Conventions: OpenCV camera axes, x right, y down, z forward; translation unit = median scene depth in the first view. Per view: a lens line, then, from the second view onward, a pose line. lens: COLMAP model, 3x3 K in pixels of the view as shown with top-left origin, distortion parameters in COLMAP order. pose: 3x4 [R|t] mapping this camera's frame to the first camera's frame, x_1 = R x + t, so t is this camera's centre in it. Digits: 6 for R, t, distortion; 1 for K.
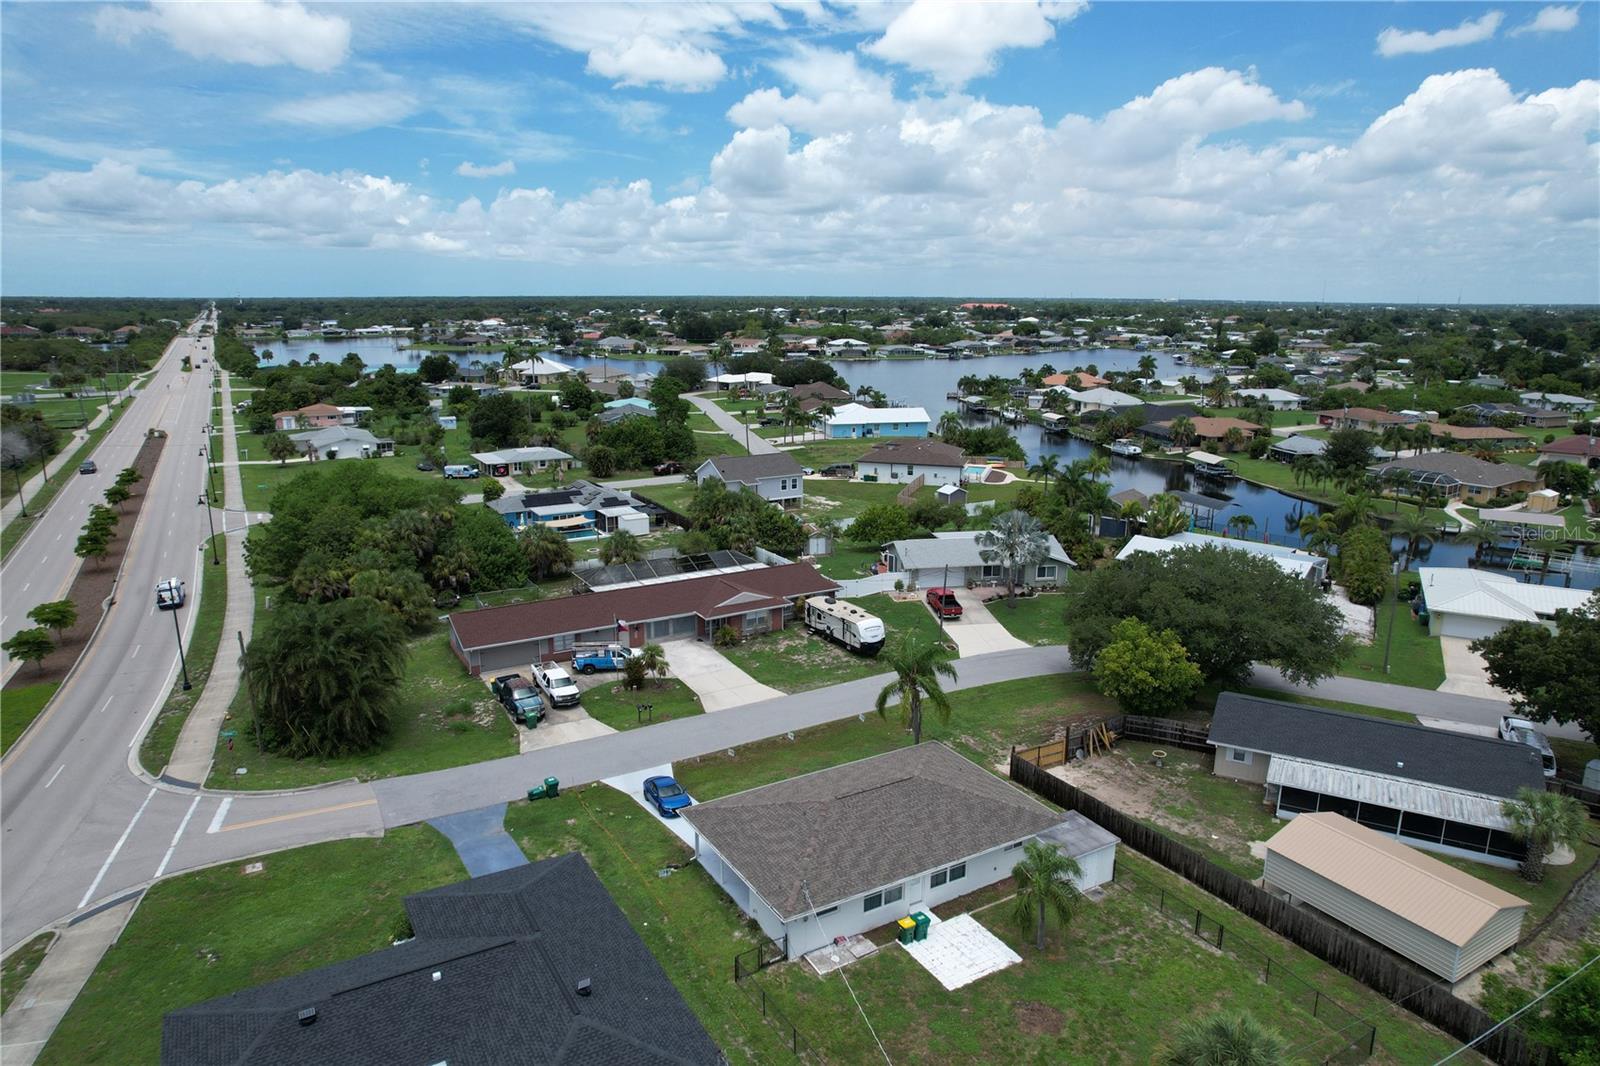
lens RADIAL K [[1016.9, 0, 805.3], [0, 1016.9, 537.9], [0, 0, 1]] dist [-0.081233, 0.071199]
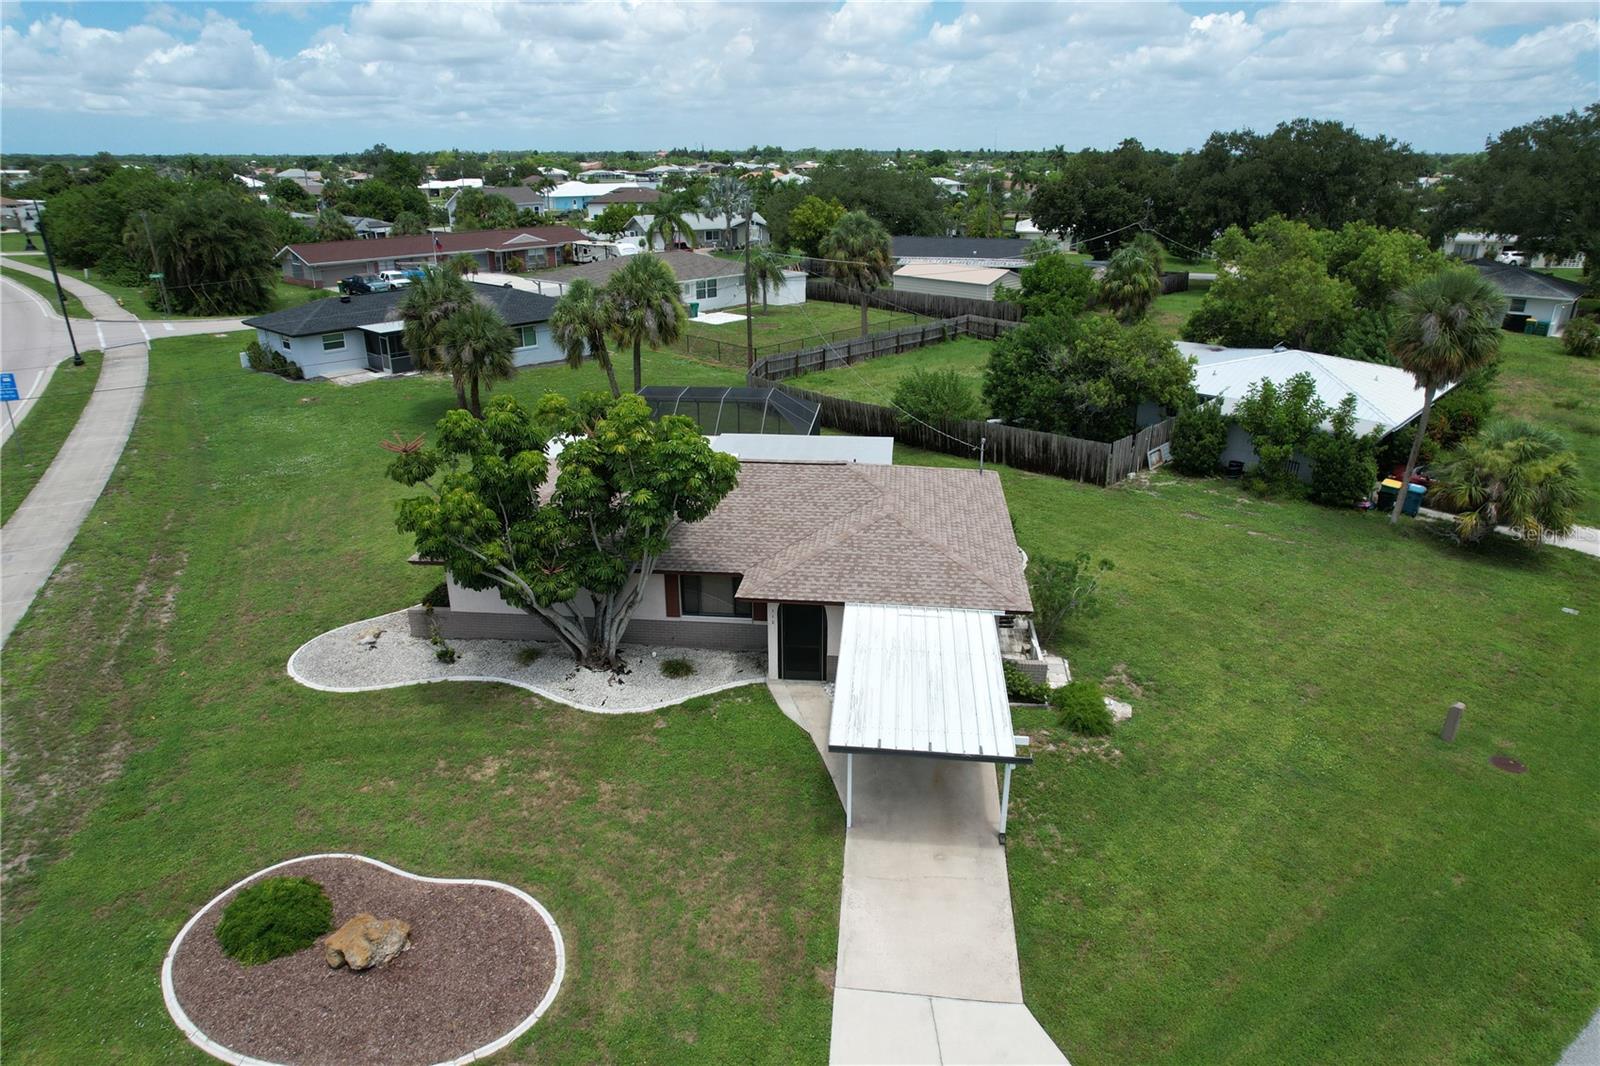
lens RADIAL K [[1010.6, 0, 807.3], [0, 1010.6, 531.7], [0, 0, 1]] dist [-0.079677, 0.069944]
pose [[0.957328, -0.113306, 0.265865, -0.142946], [0.077431, 0.986867, 0.141769, 0.405950], [-0.278437, -0.115134, 0.953529, -0.509222]]
